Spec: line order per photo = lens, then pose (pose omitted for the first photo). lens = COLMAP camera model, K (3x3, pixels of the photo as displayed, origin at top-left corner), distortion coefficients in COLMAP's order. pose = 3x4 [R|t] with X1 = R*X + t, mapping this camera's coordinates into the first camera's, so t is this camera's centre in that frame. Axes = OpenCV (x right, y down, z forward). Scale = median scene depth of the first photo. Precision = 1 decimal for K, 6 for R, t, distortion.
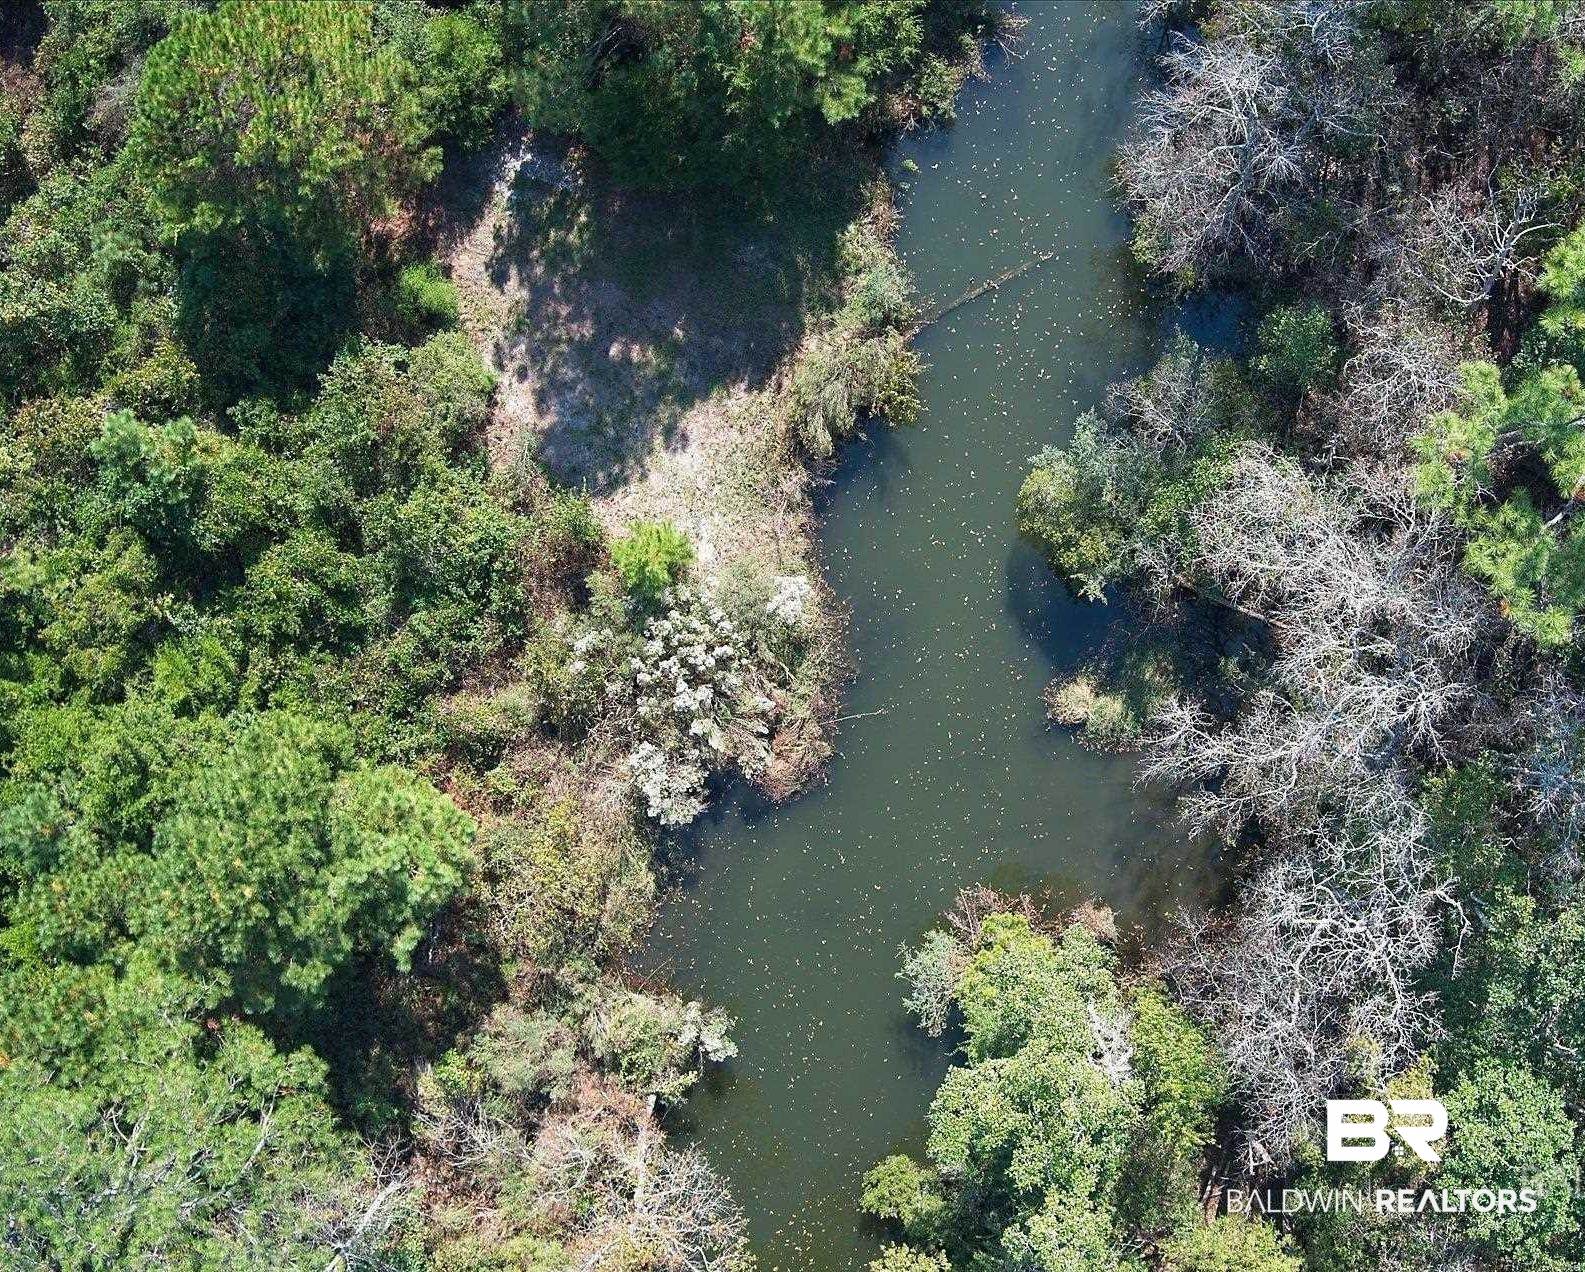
lens RADIAL K [[711.5, 0, 786.2], [0, 711.5, 631.1], [0, 0, 1]] dist [-0.013008, -0.001124]
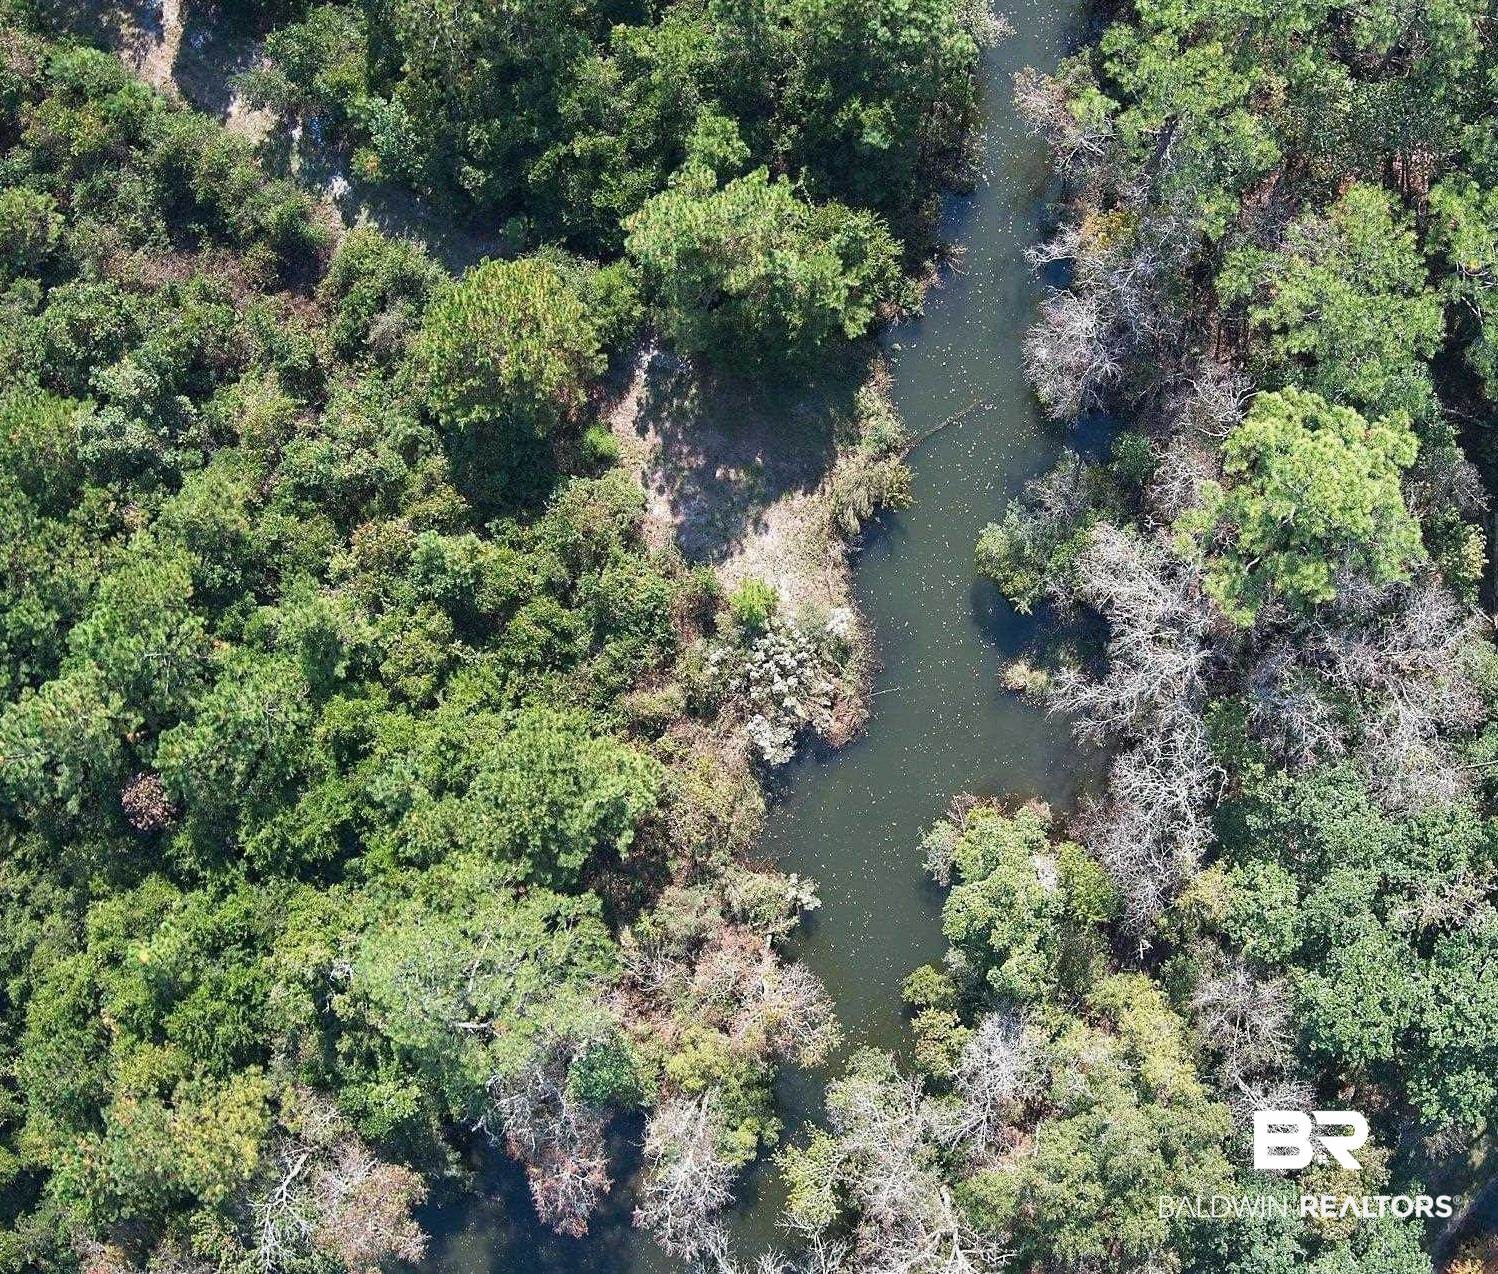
lens RADIAL K [[760.4, 0, 753.7], [0, 760.4, 641.6], [0, 0, 1]] dist [-0.019124, 0.001934]
pose [[0.998396, -0.056157, -0.007179, -0.180650], [0.056154, 0.998422, -0.000605, -0.010647], [0.007201, 0.000200, 0.999974, -0.745988]]
